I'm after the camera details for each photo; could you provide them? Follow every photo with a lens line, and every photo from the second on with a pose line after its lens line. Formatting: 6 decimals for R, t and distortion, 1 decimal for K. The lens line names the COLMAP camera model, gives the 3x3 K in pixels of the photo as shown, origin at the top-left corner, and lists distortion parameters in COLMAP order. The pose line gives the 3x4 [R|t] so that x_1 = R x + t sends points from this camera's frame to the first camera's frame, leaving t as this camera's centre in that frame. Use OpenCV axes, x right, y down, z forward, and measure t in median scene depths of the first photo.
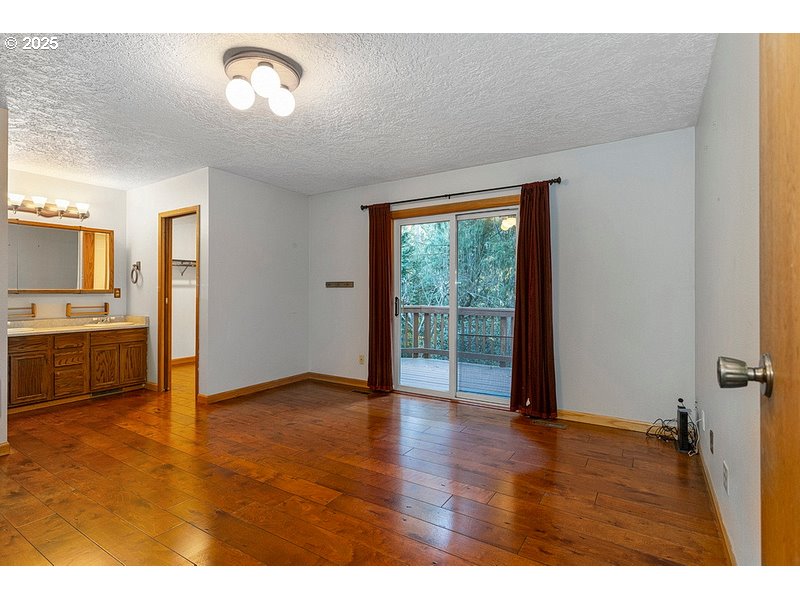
lens RADIAL K [[389.1, 0, 378.8], [0, 389.1, 292.1], [0, 0, 1]] dist [-0.000527, 0.001406]
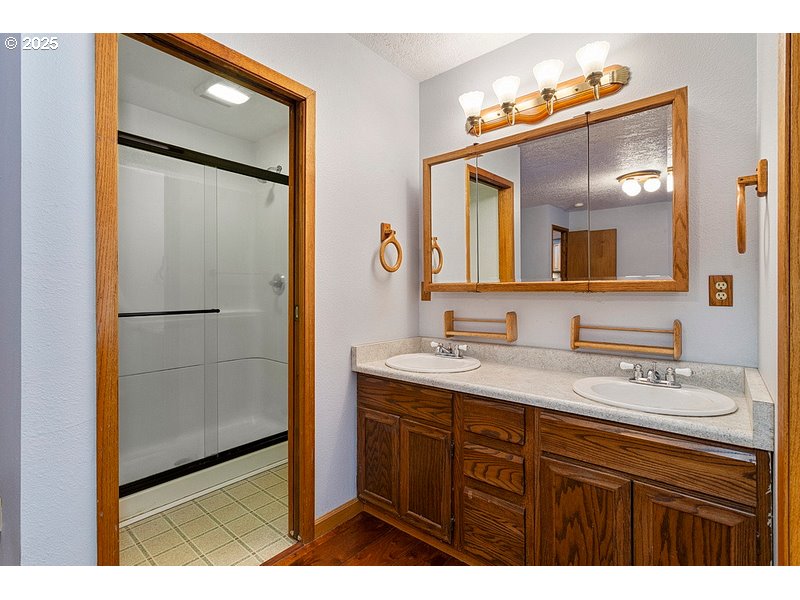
lens RADIAL K [[389.1, 0, 405.9], [0, 389.1, 287.1], [0, 0, 1]] dist [-0.000527, 0.001406]
pose [[-0.122757, -0.007593, -0.992408, -0.374329], [0.005456, 0.999950, -0.008326, 0.001087], [0.992422, -0.006436, -0.122710, 0.874370]]
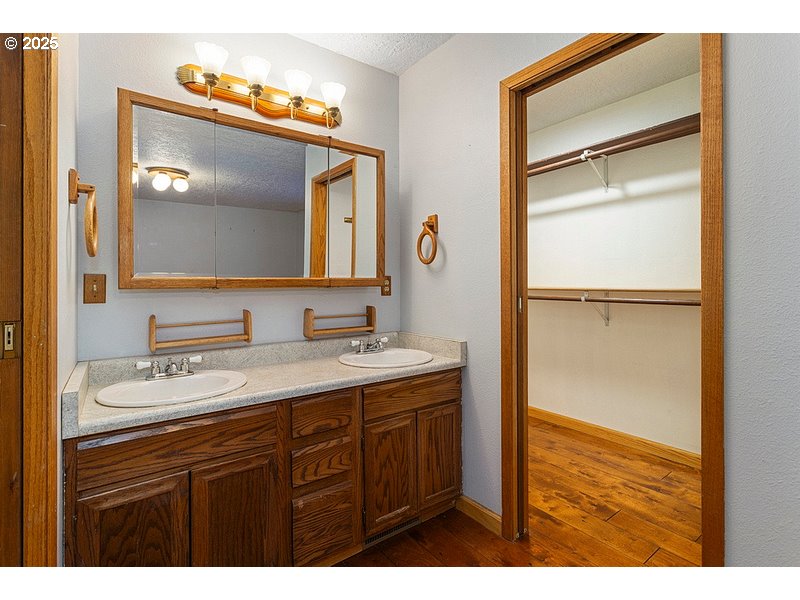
lens RADIAL K [[389.1, 0, 396.8], [0, 389.1, 284.1], [0, 0, 1]] dist [-0.000527, 0.001406]
pose [[0.933337, -0.005173, -0.358965, -0.536243], [0.006661, 0.999974, 0.002910, -0.000536], [0.358940, -0.005108, 0.933347, 0.611255]]
